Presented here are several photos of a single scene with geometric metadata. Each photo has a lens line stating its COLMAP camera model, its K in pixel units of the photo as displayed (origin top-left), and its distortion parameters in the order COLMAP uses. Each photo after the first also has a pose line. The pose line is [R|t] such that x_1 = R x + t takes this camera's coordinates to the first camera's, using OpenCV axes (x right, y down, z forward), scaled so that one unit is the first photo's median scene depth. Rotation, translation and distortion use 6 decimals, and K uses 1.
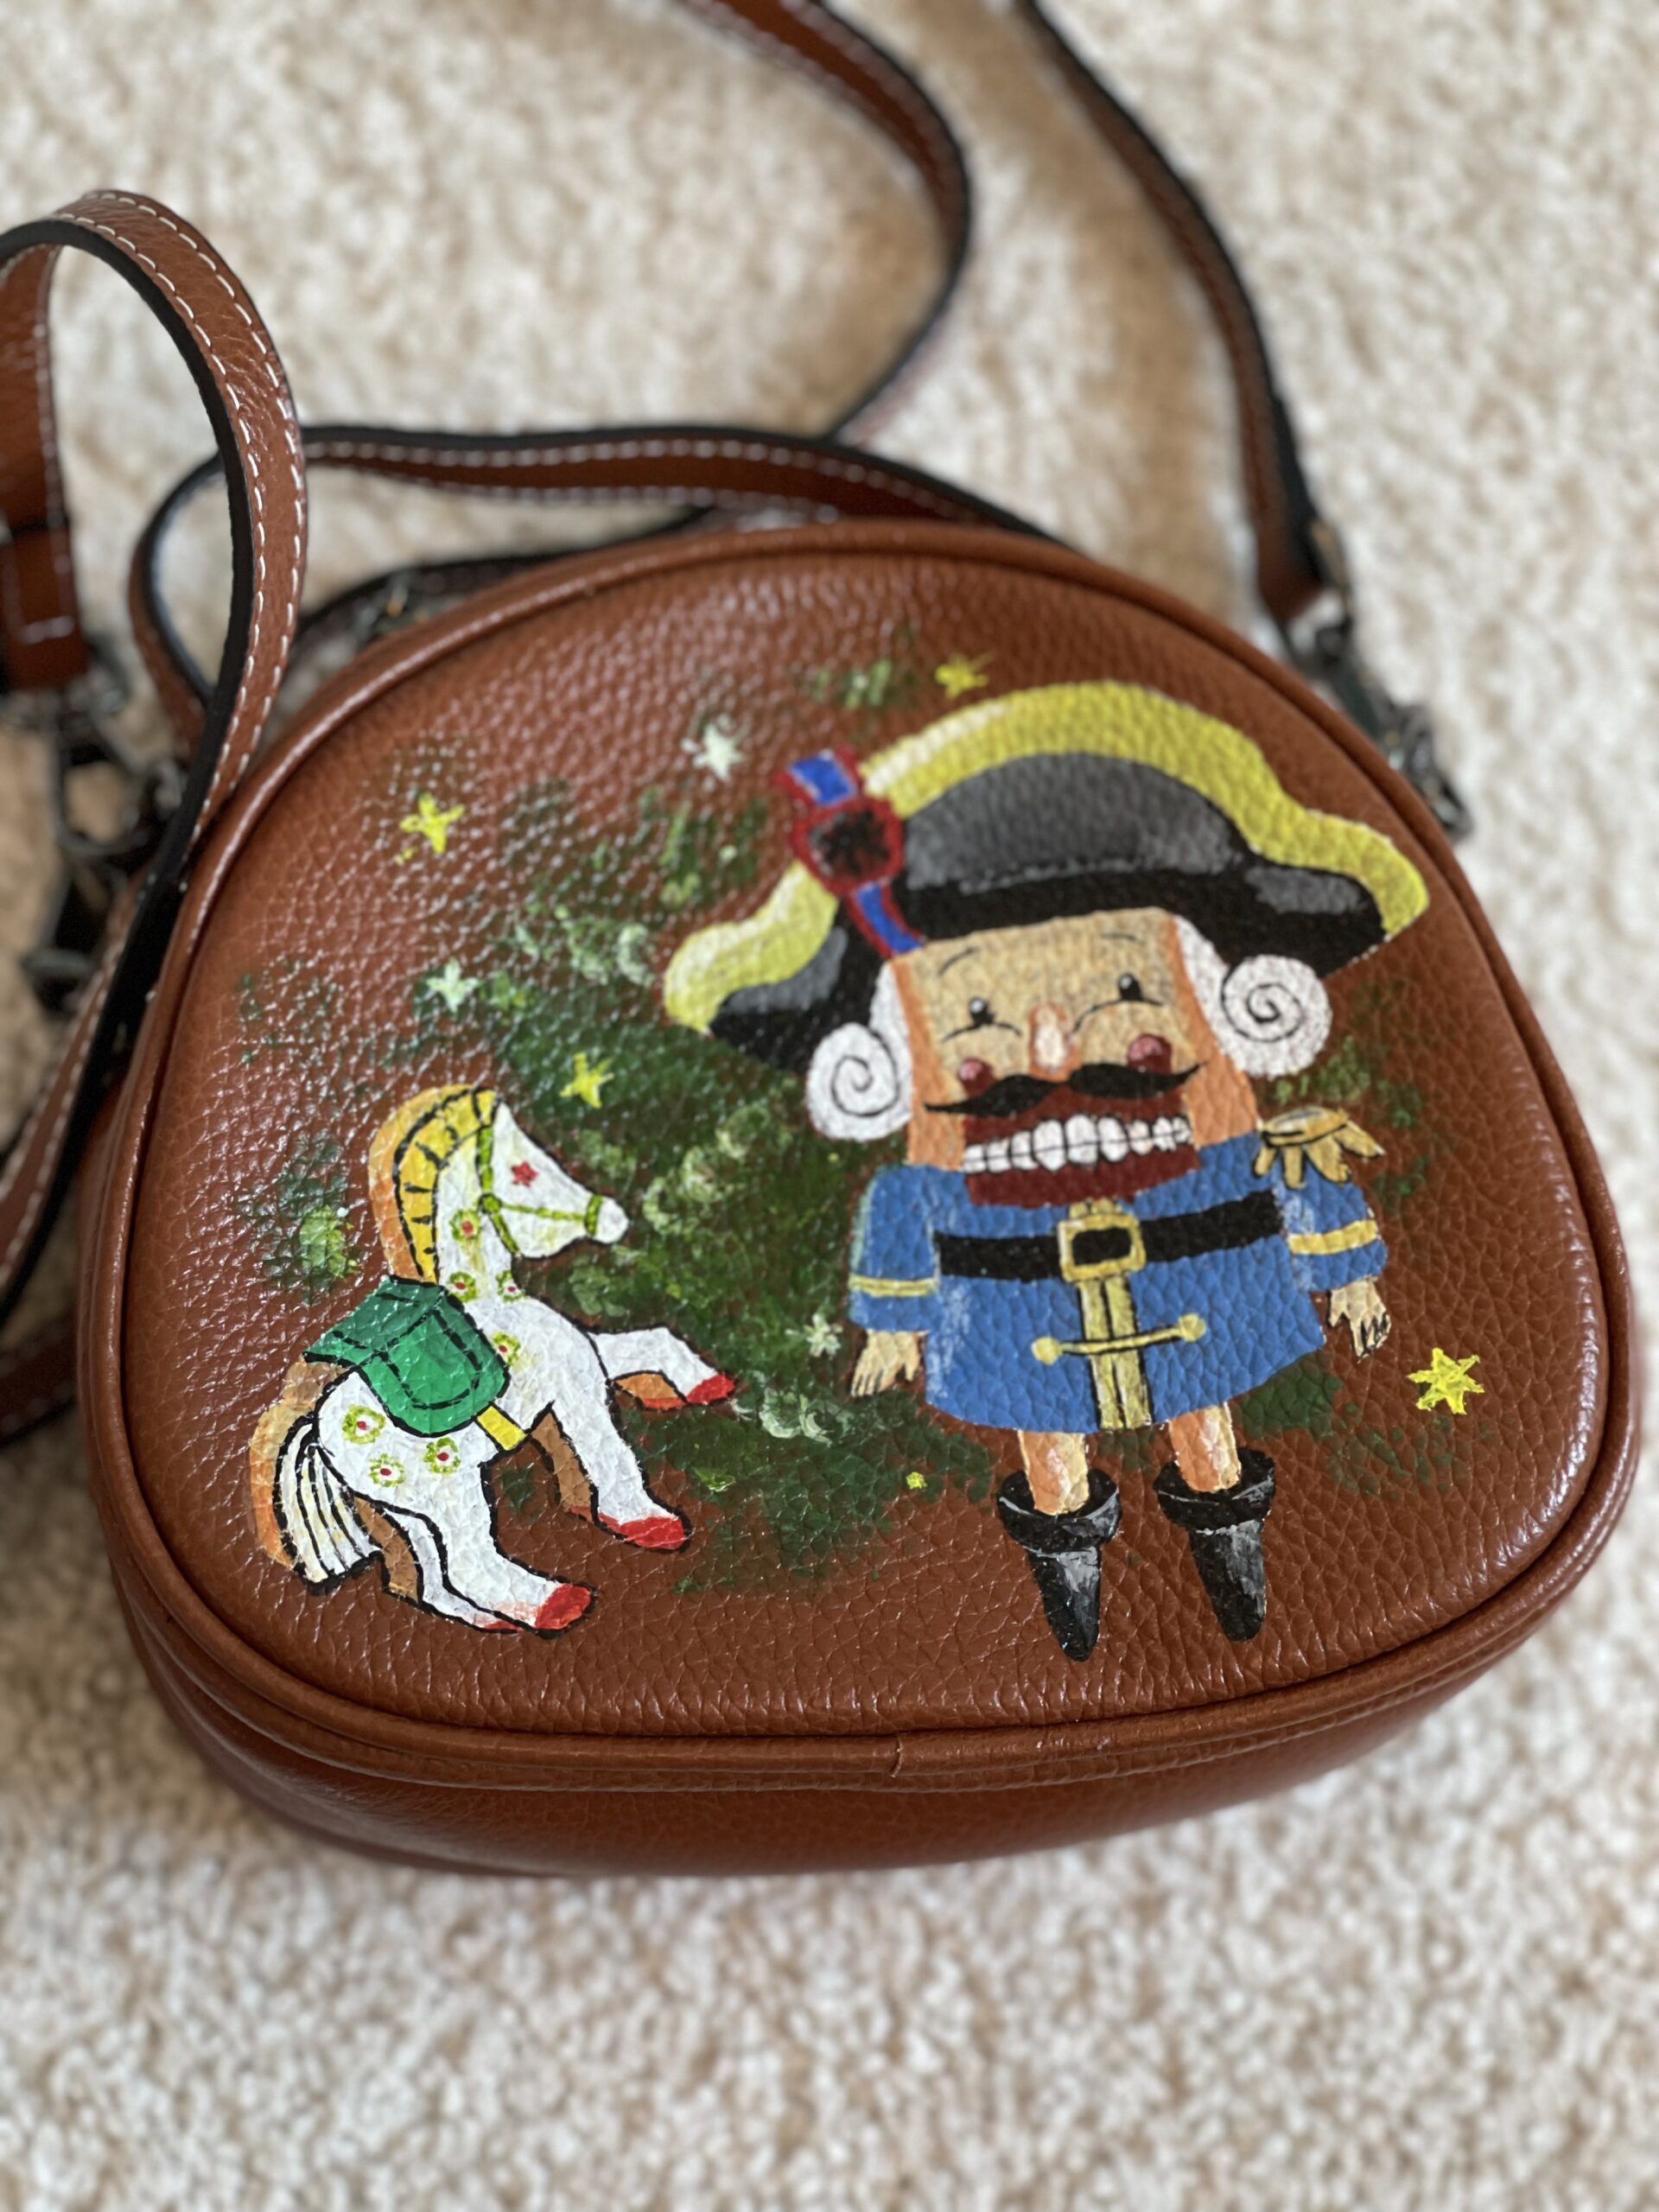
lens RADIAL K [[4182.1, 0, 838.7], [0, 4182.1, 1093.1], [0, 0, 1]] dist [0.100356, 0.000000]
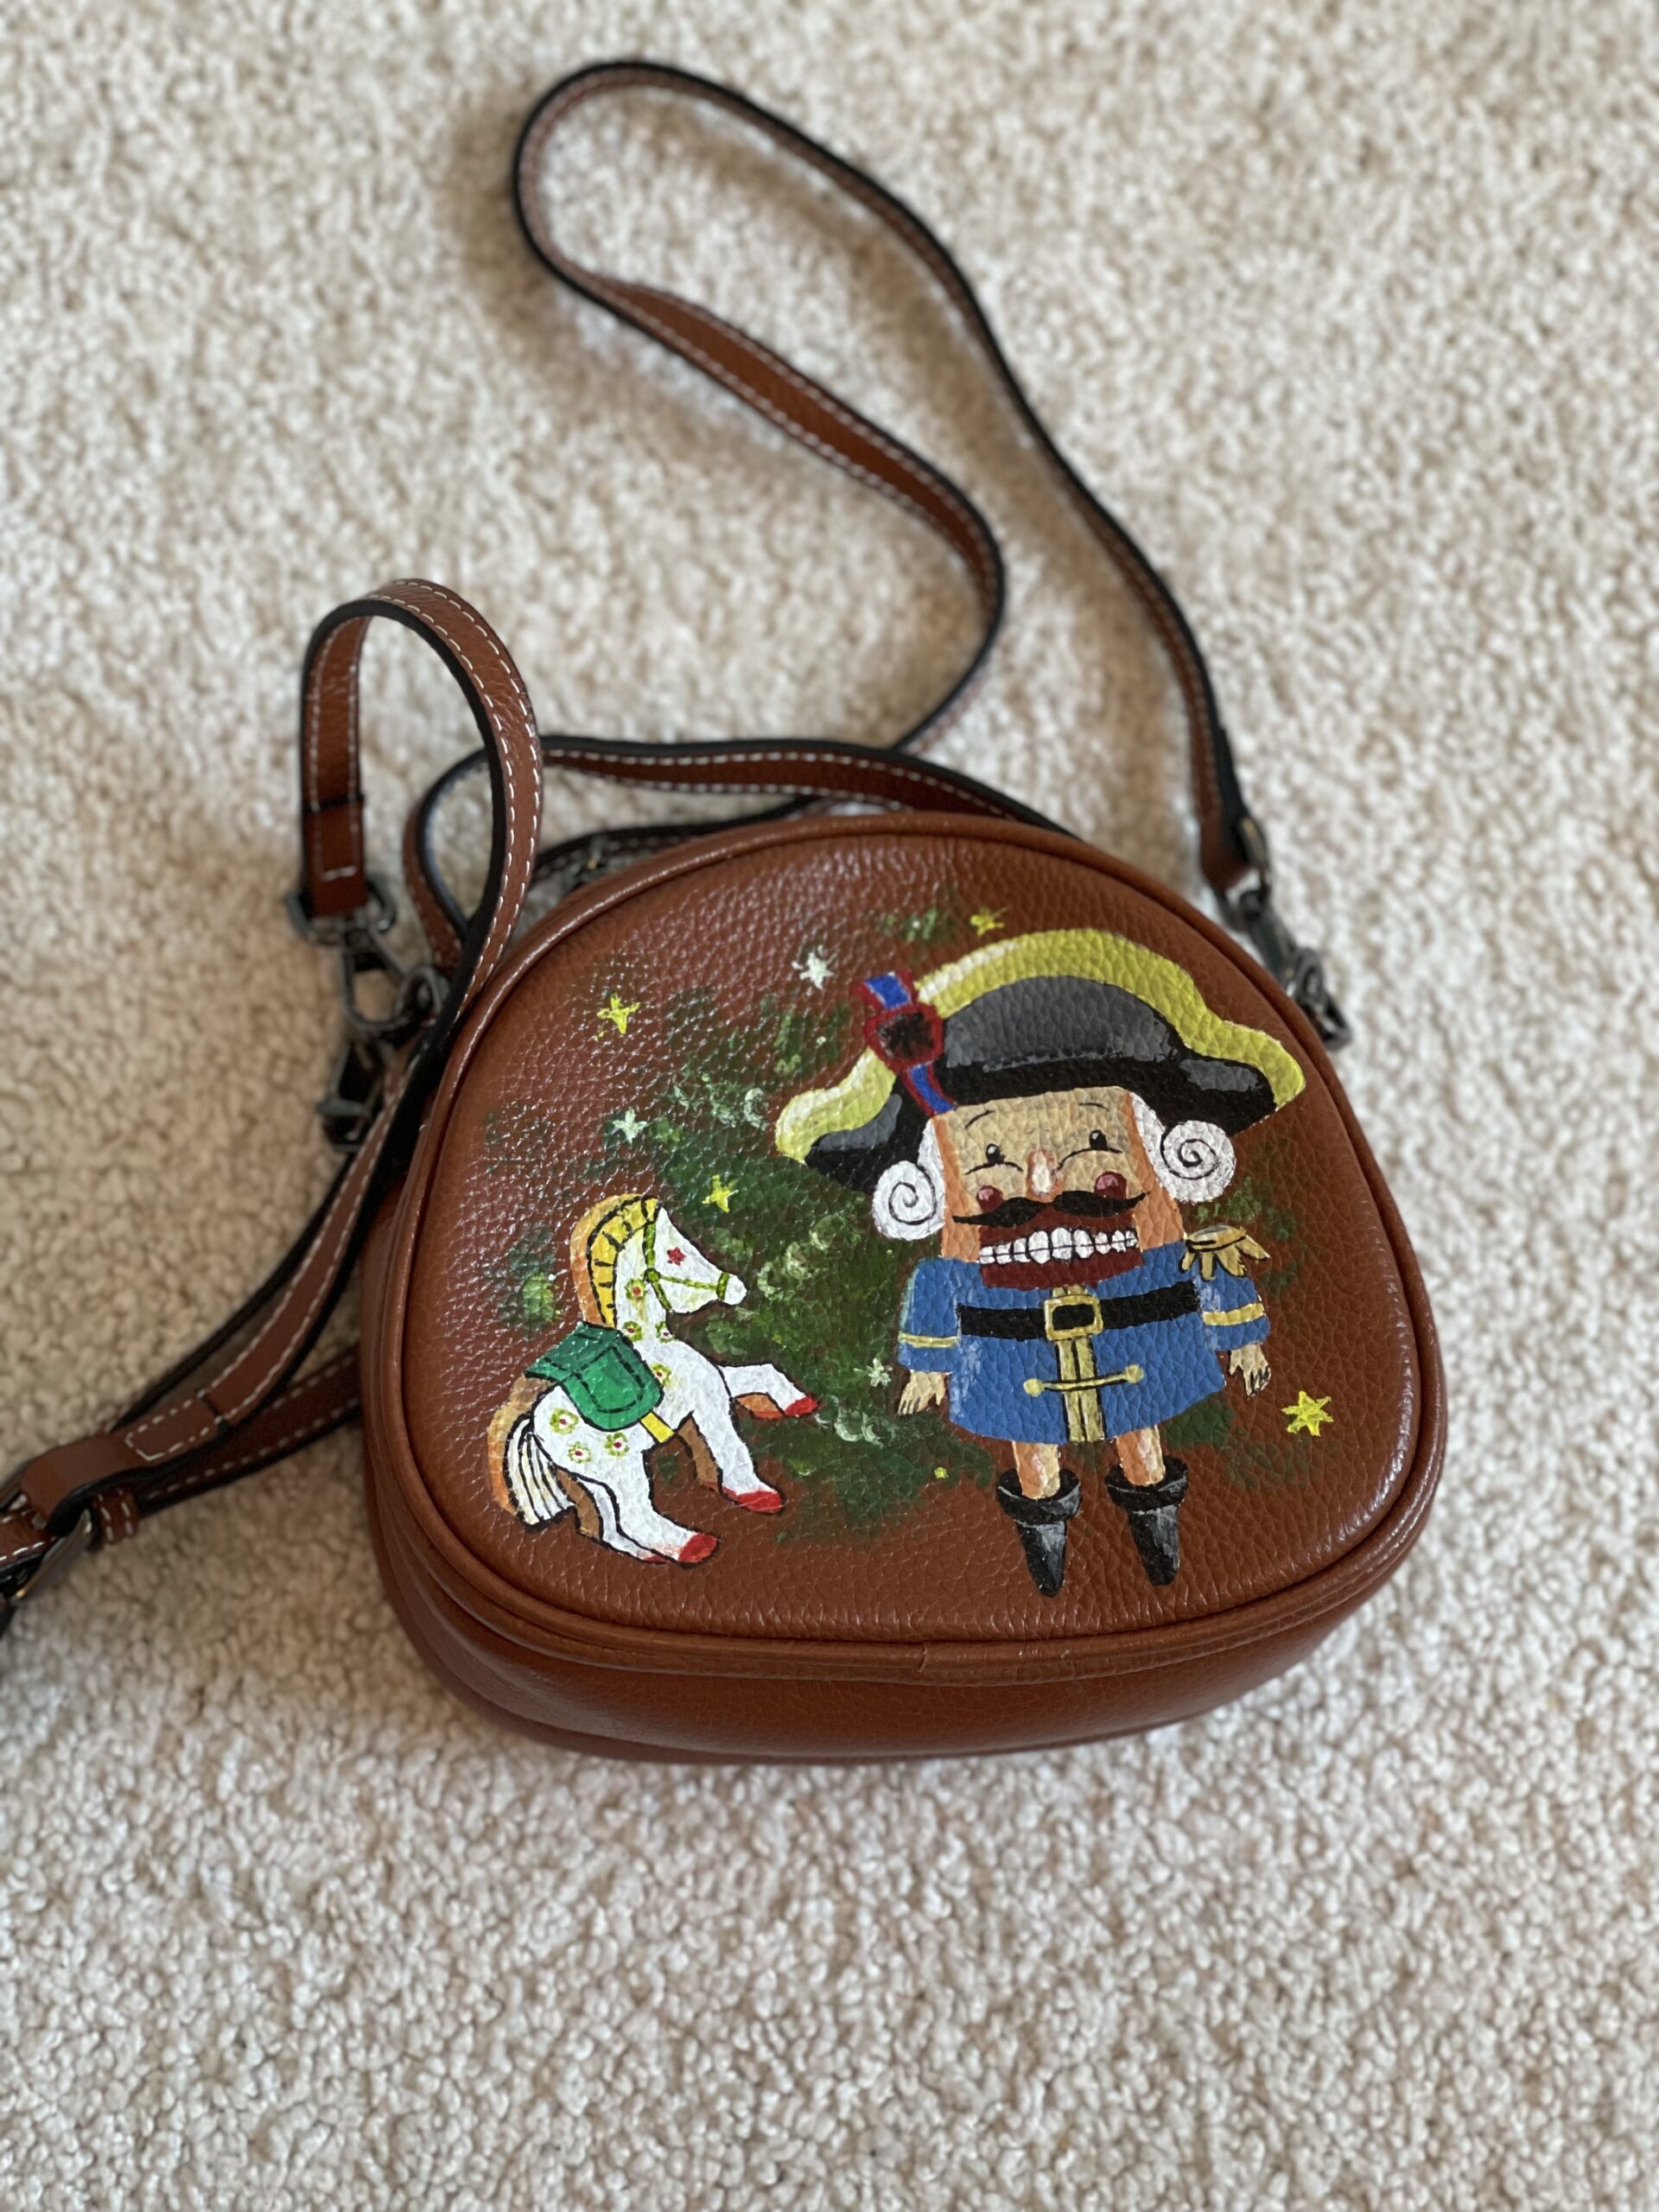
lens RADIAL K [[4182.1, 0, 843.4], [0, 4182.1, 1095.4], [0, 0, 1]] dist [0.100356, 0.000000]
pose [[0.999628, 0.025532, -0.009584, -0.004313], [-0.026031, 0.998082, -0.056166, 0.039952], [0.008132, 0.056394, 0.998375, -0.410872]]
